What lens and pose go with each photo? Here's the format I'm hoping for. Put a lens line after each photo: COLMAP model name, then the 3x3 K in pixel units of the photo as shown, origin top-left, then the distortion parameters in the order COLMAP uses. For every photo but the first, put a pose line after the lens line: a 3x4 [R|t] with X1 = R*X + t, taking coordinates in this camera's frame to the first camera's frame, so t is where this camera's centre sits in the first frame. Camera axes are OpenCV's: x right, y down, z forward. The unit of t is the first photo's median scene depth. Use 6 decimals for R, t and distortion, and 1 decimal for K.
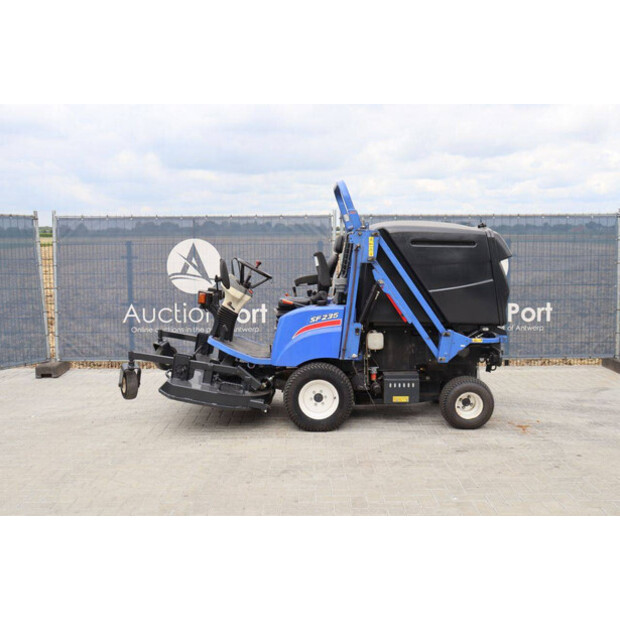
lens RADIAL K [[623.8, 0, 311.8], [0, 623.8, 286.7], [0, 0, 1]] dist [-0.049641, -0.002276]
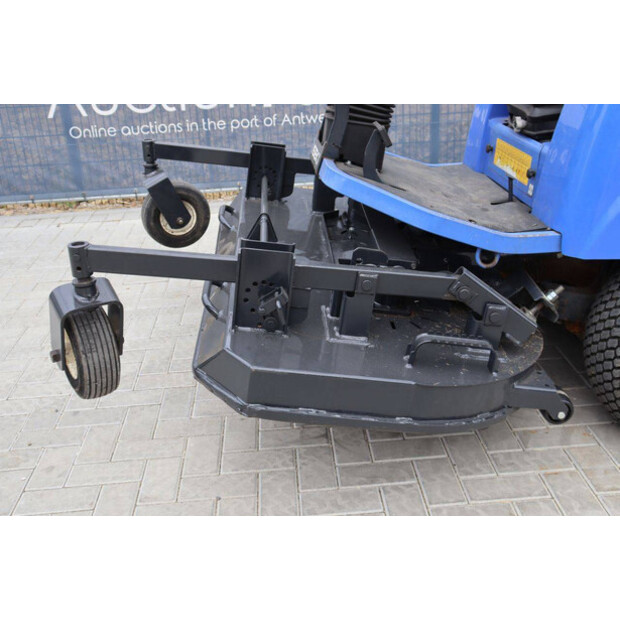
lens RADIAL K [[729.1, 0, 324.1], [0, 729.1, 309.0], [0, 0, 1]] dist [0.005089, 0.014469]
pose [[0.997889, -0.059981, 0.024903, -0.185526], [0.048021, 0.939604, 0.338877, 0.026187], [-0.043725, -0.336966, 0.940501, 0.660289]]
